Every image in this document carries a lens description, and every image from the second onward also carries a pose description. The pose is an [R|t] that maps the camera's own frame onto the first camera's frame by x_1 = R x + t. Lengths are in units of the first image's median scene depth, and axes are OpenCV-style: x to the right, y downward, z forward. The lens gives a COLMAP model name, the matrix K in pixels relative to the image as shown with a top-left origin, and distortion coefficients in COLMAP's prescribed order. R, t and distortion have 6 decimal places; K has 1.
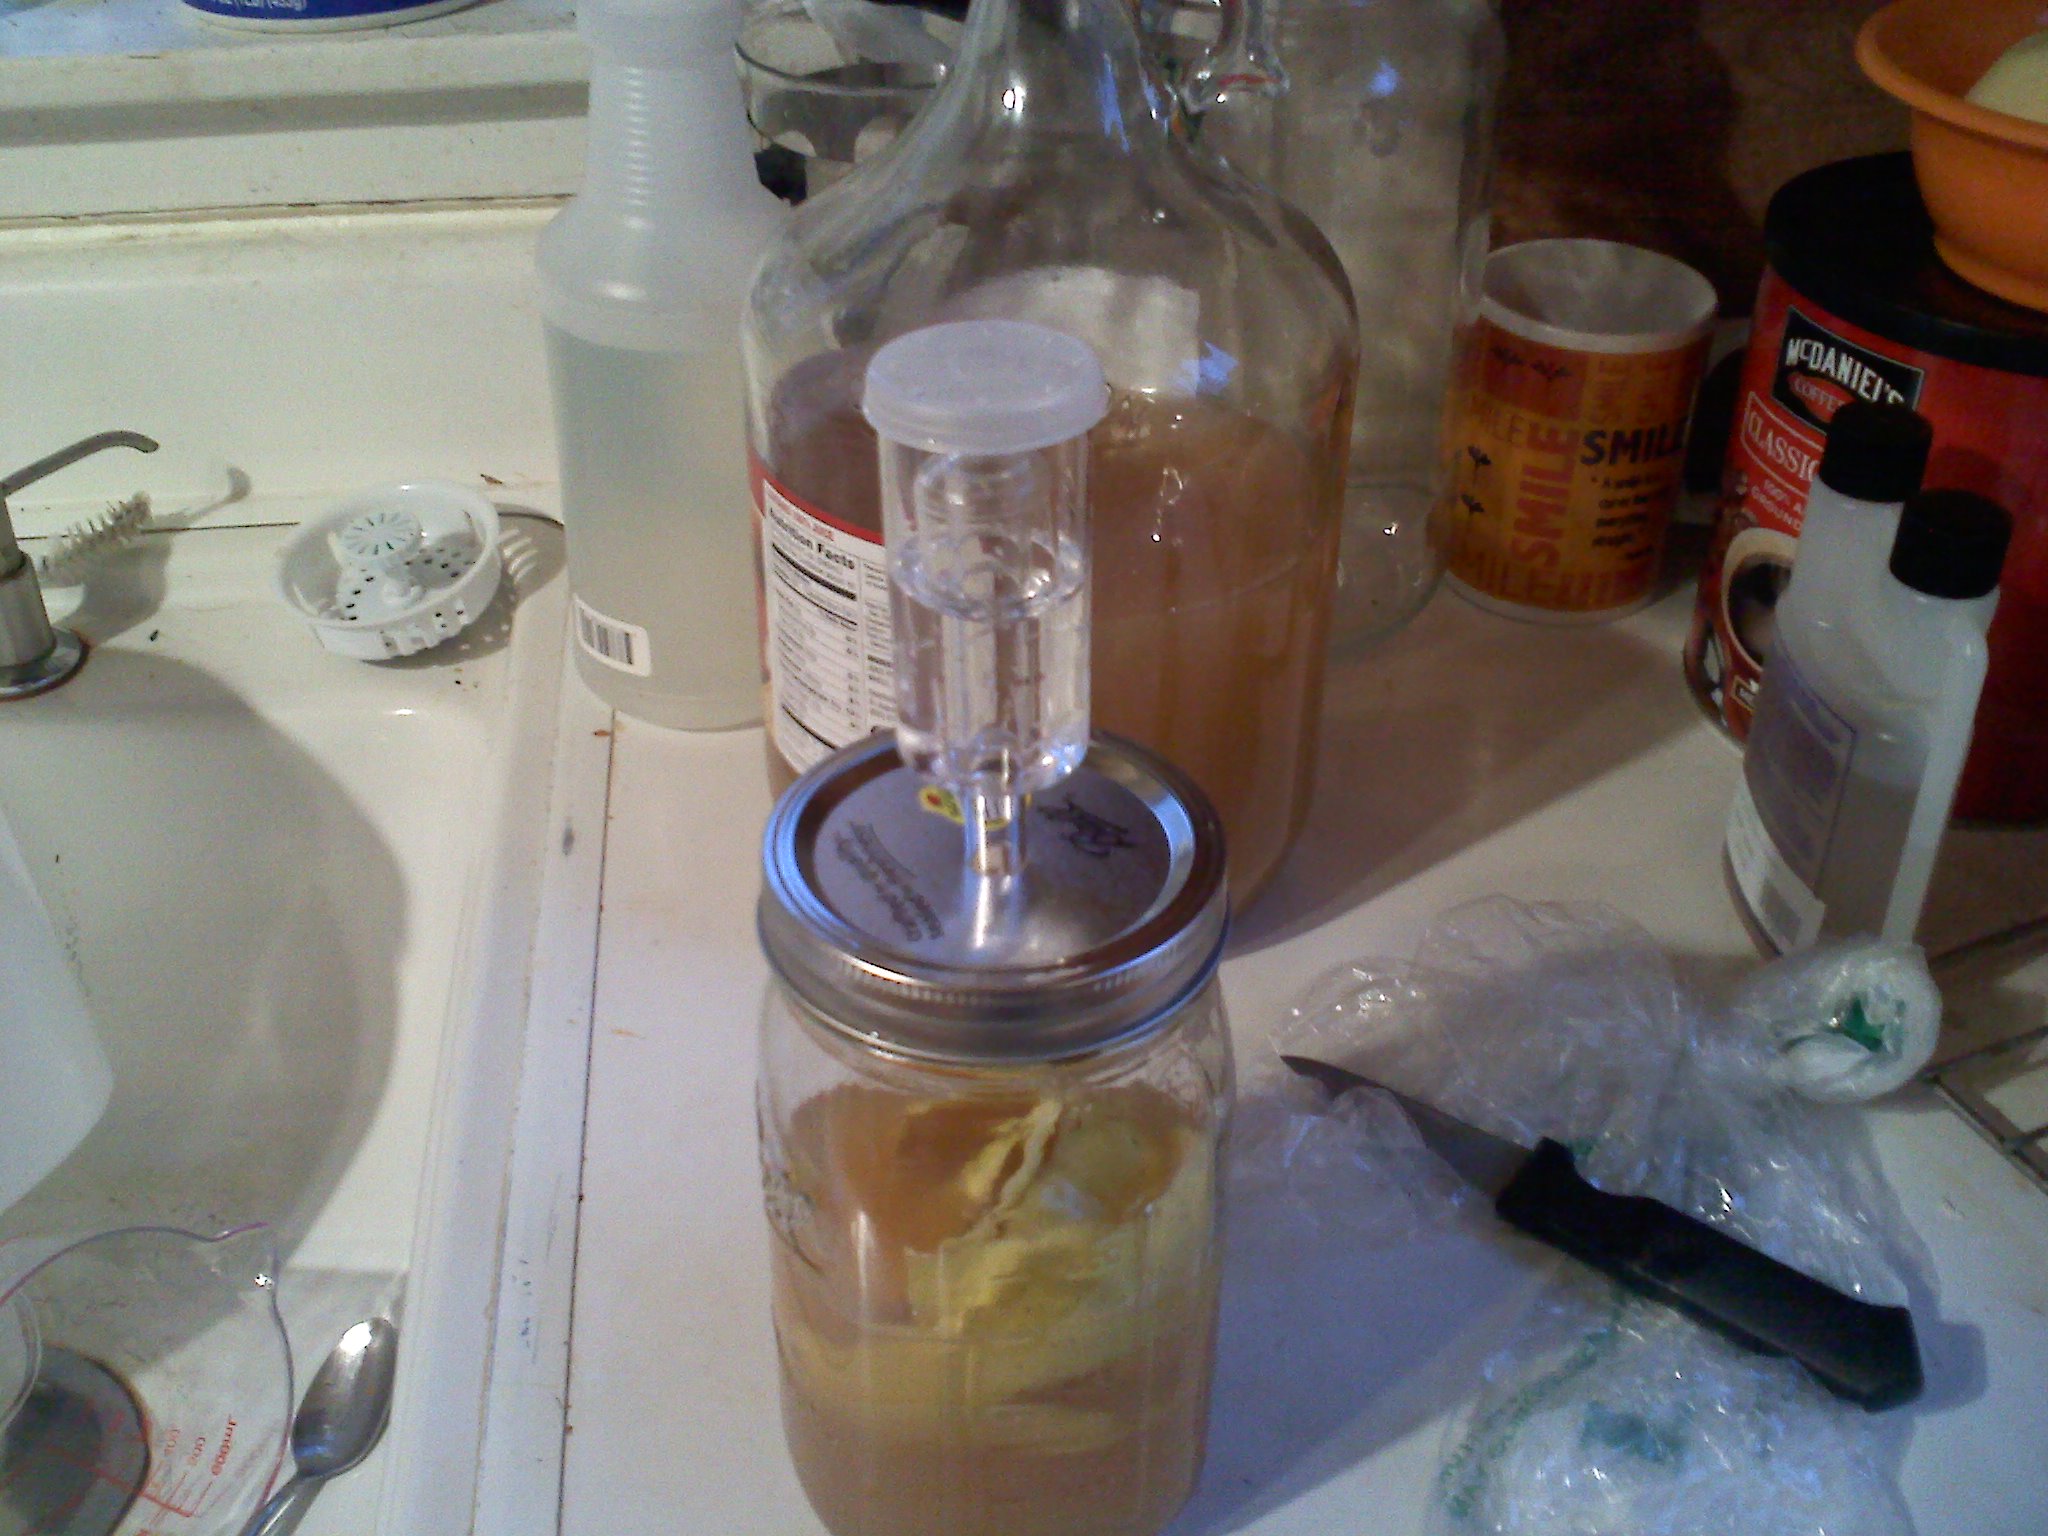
lens RADIAL K [[2258.0, 0, 1024.0], [0, 2258.0, 768.0], [0, 0, 1]] dist [0.014725, -0.206481]
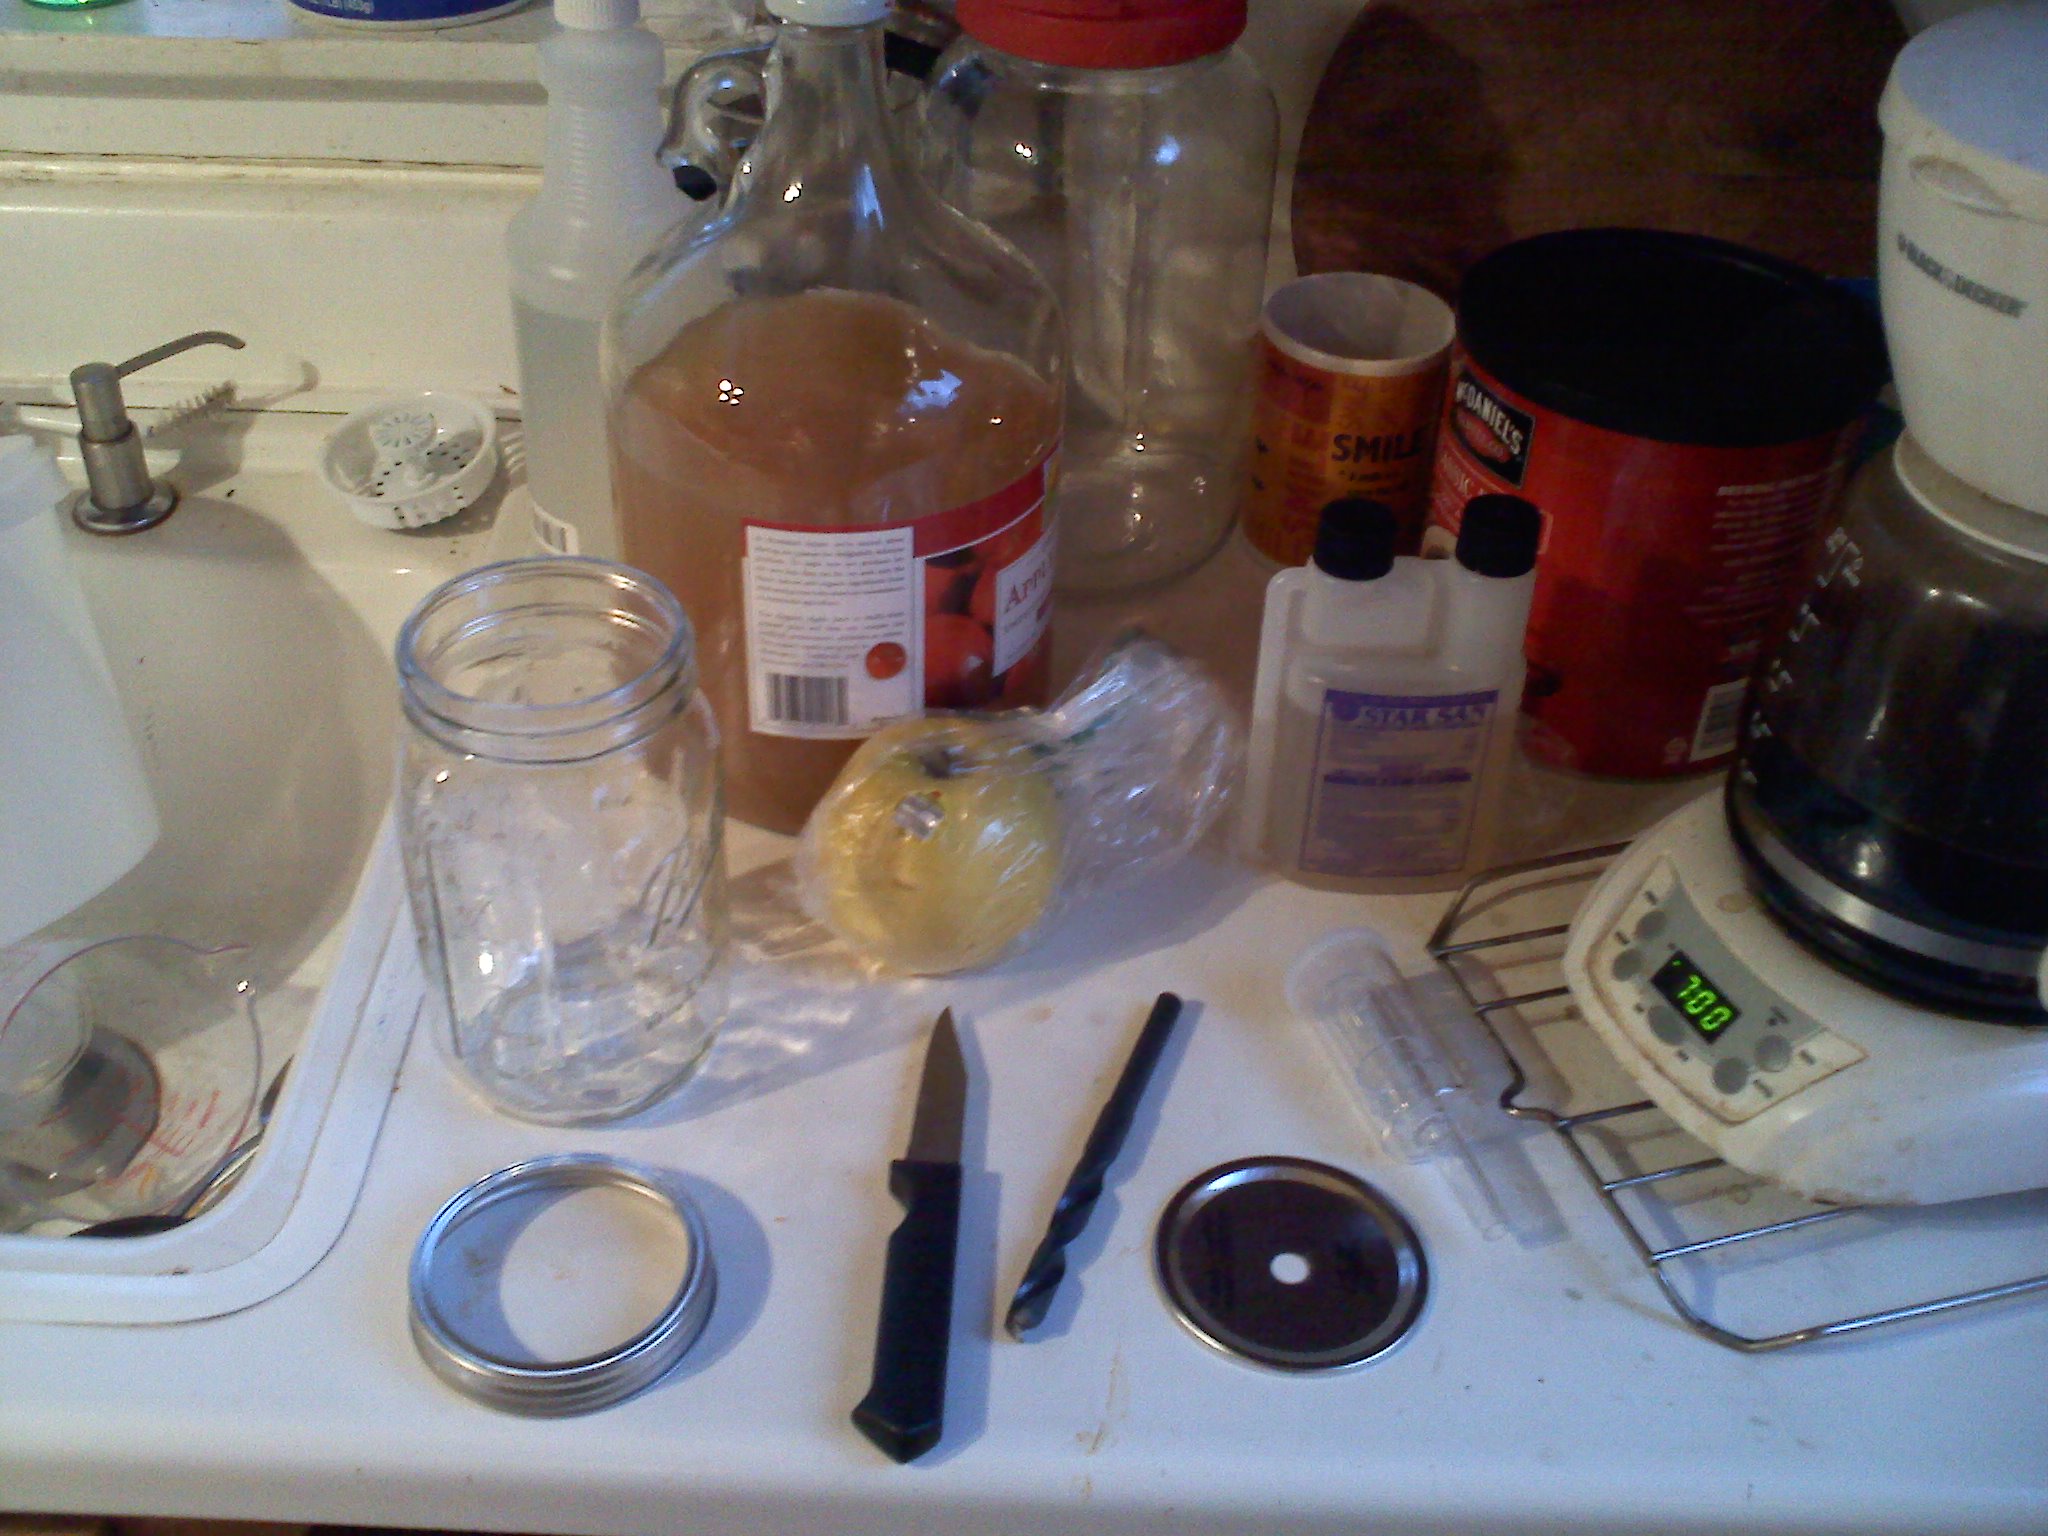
lens RADIAL K [[2304.8, 0, 1024.0], [0, 2304.8, 768.0], [0, 0, 1]] dist [0.011694, -0.225524]
pose [[0.991001, 0.099030, -0.090058, 0.208853], [-0.094255, 0.993982, 0.055823, -0.020811], [0.095045, -0.046832, 0.994371, -0.282302]]
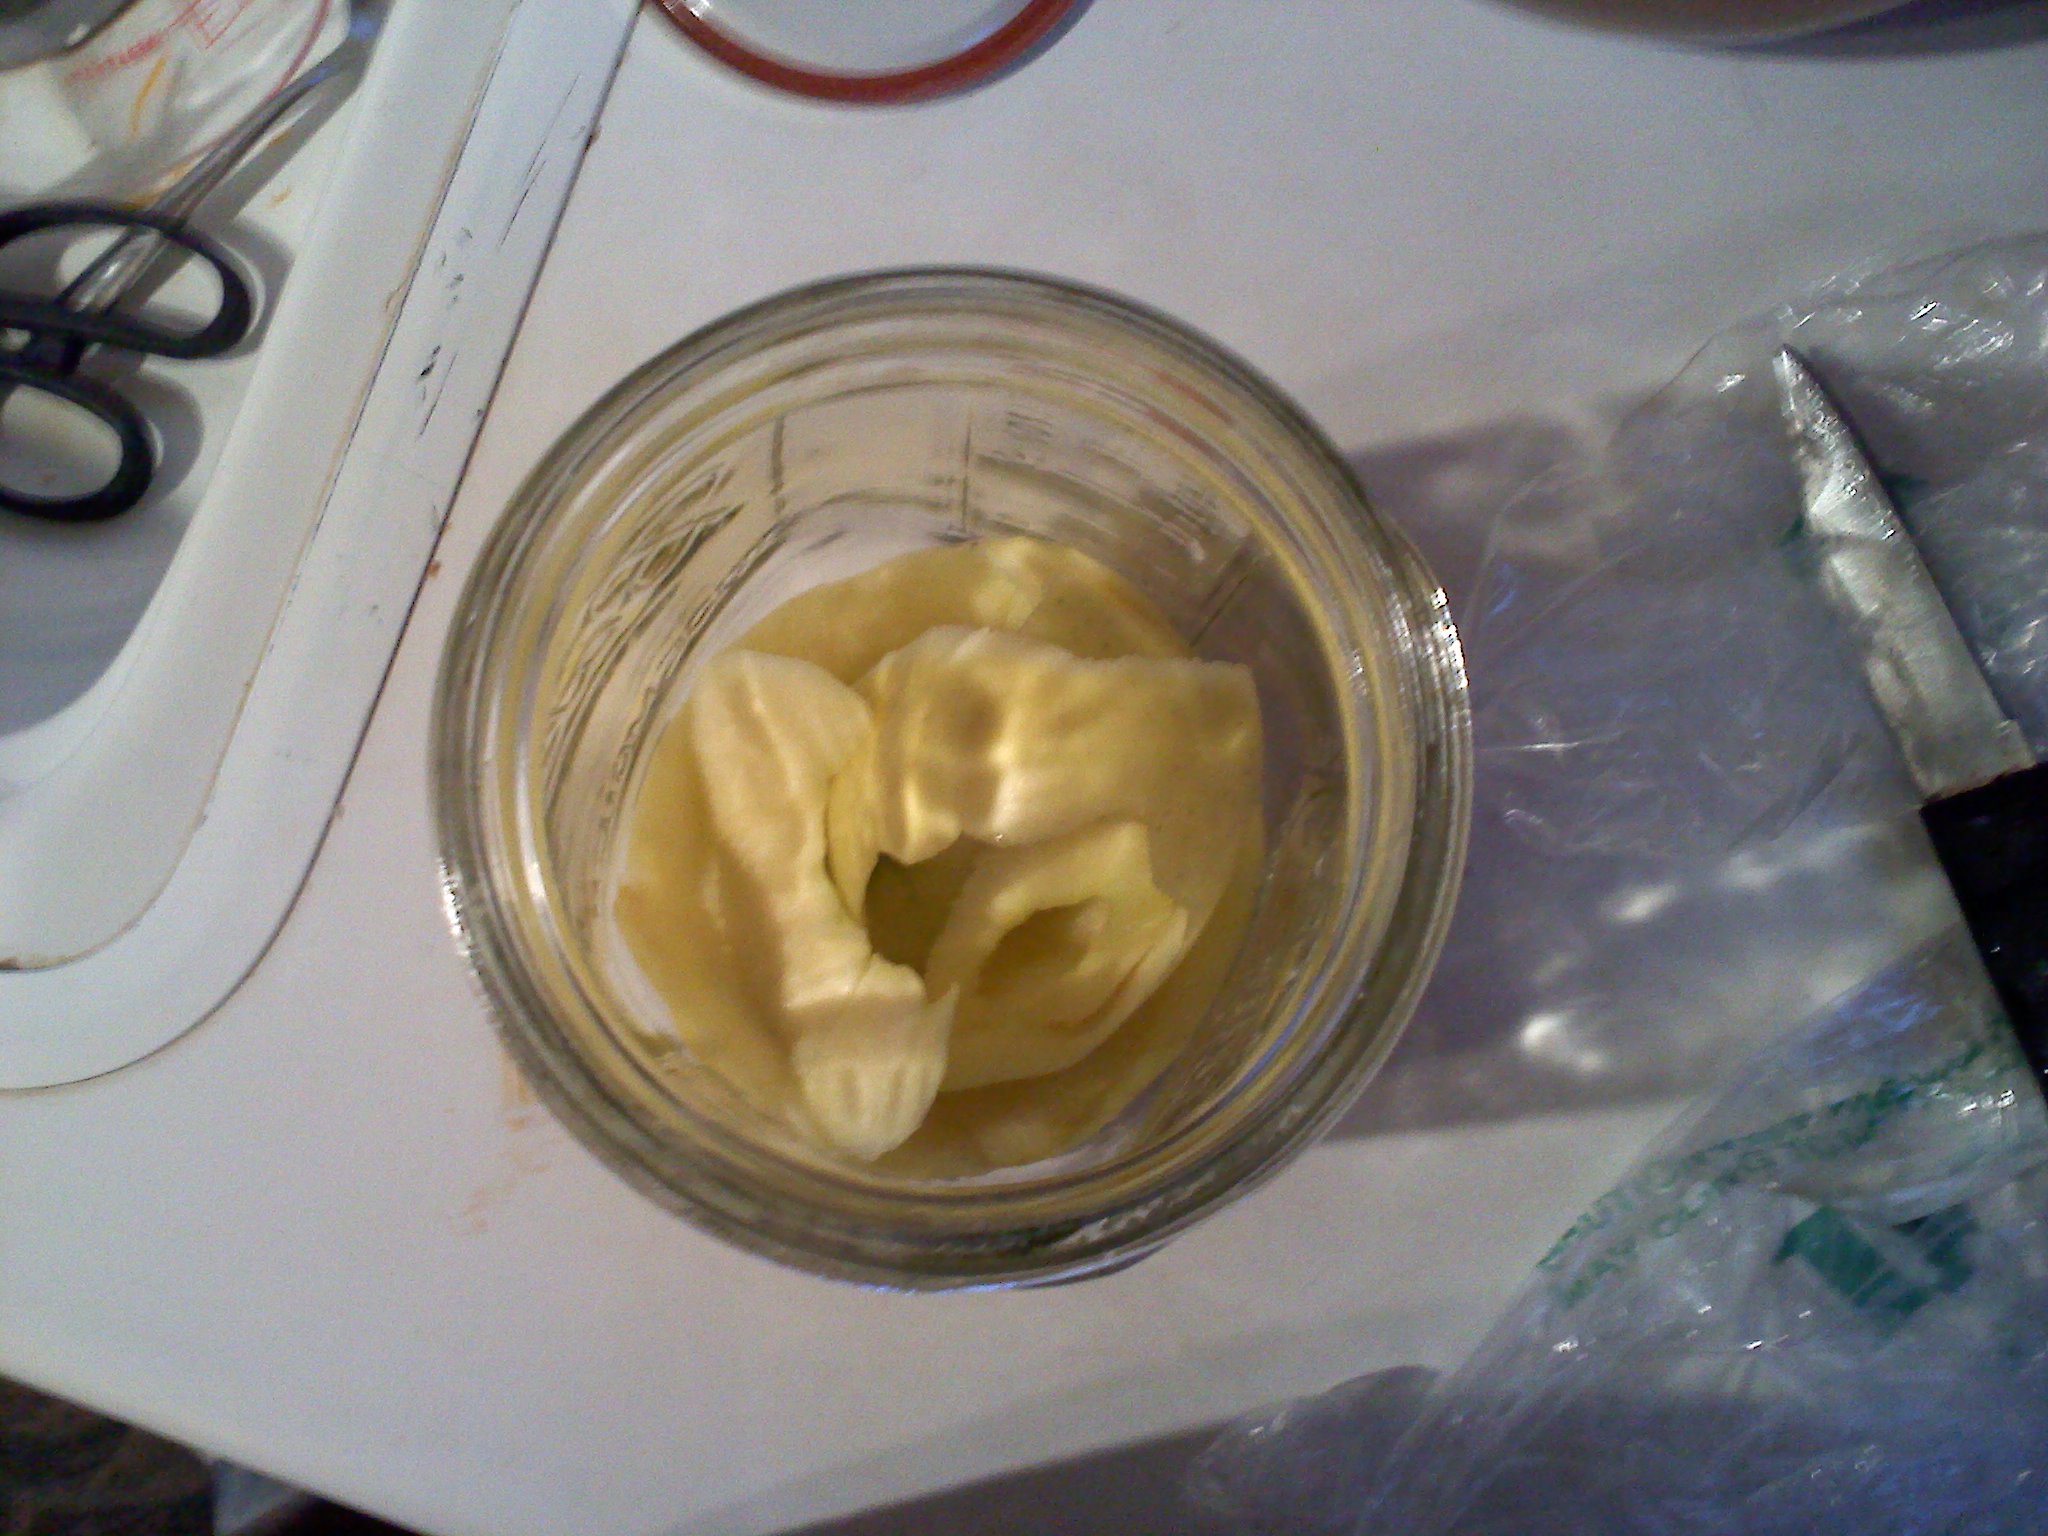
lens RADIAL K [[2323.3, 0, 1054.7], [0, 2323.3, 744.7], [0, 0, 1]] dist [-0.006535, -0.180577]
pose [[0.899642, 0.436078, -0.021922, 0.002697], [-0.262686, 0.580667, 0.770598, -0.177270], [0.348771, -0.687504, 0.636944, 0.397311]]
